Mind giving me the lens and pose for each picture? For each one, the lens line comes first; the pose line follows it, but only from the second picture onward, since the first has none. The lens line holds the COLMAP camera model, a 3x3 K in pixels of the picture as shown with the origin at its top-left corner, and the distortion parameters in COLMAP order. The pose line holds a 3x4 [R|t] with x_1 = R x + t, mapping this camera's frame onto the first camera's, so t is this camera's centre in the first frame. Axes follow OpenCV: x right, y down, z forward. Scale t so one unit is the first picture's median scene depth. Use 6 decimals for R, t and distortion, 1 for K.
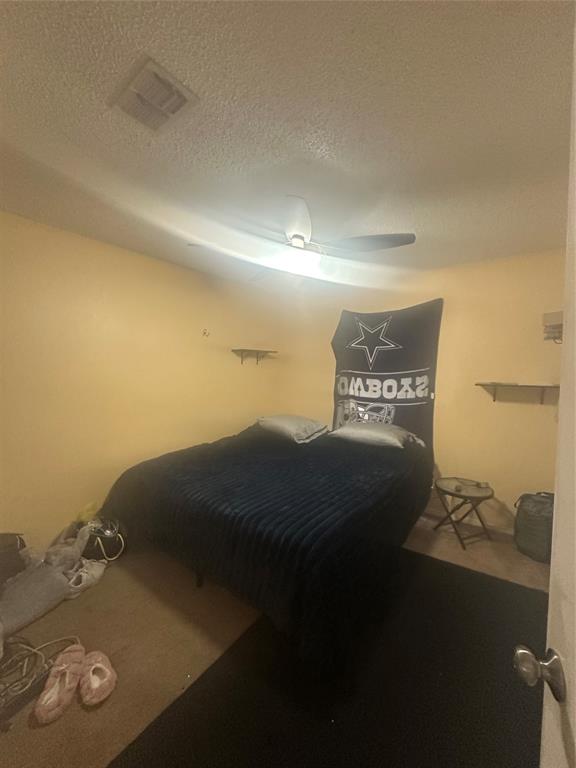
lens RADIAL K [[306.9, 0, 294.3], [0, 306.9, 387.5], [0, 0, 1]] dist [-0.013169, 0.001355]
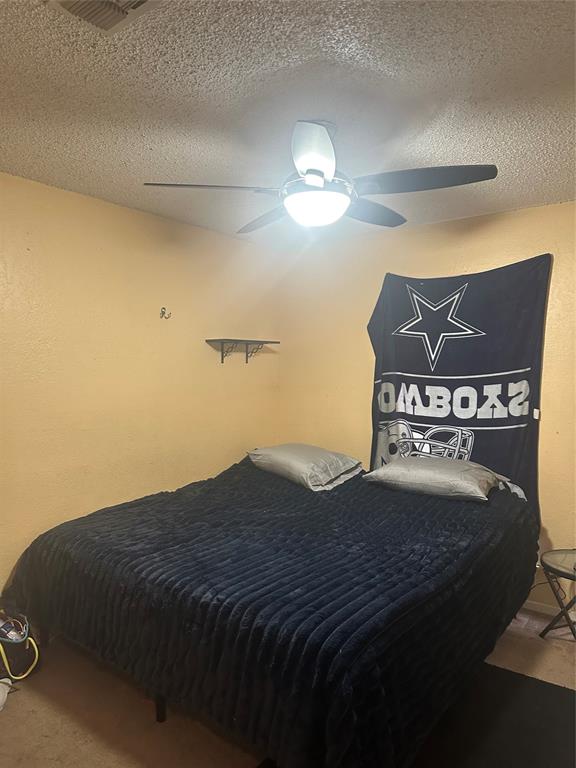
lens RADIAL K [[543.4, 0, 284.8], [0, 543.4, 380.0], [0, 0, 1]] dist [0.031202, -0.013863]
pose [[0.999432, -0.004343, -0.033412, -0.011619], [0.003433, 0.999623, -0.027241, -0.015512], [0.033517, 0.027111, 0.999070, -0.124565]]
